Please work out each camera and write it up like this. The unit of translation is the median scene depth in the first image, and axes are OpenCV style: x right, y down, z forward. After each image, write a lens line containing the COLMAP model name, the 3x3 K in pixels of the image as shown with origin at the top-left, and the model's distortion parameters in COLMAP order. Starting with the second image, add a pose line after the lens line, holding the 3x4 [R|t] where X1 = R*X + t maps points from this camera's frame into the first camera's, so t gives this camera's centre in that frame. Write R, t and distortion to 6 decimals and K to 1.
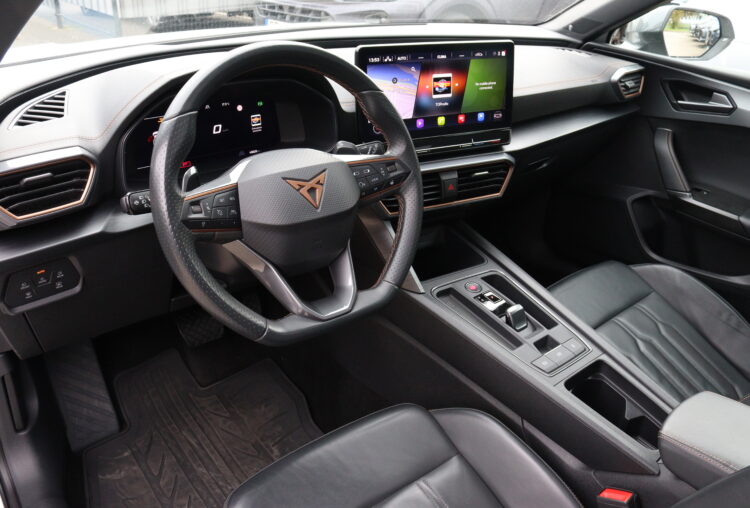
lens RADIAL K [[630.1, 0, 381.5], [0, 630.1, 251.0], [0, 0, 1]] dist [-0.159639, 0.126276]
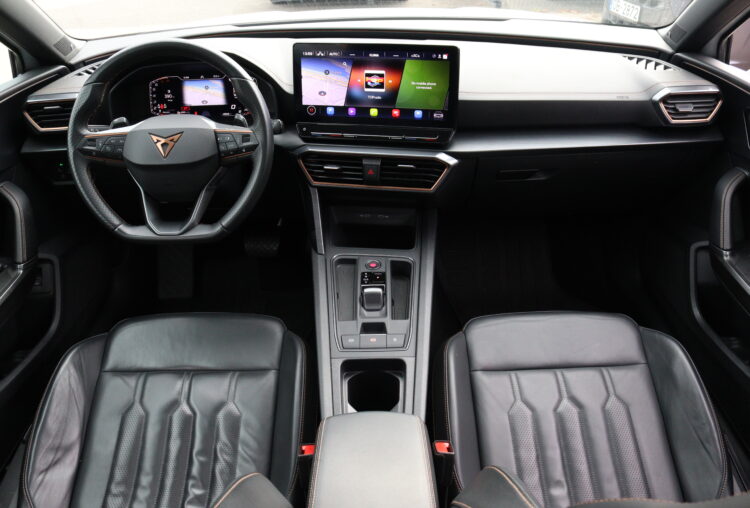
lens RADIAL K [[630.1, 0, 379.0], [0, 630.1, 252.4], [0, 0, 1]] dist [-0.159639, 0.126276]
pose [[0.775217, 0.275845, -0.568285, 0.798619], [-0.243058, 0.960611, 0.134716, -0.118834], [0.583062, 0.033692, 0.811729, 0.104002]]
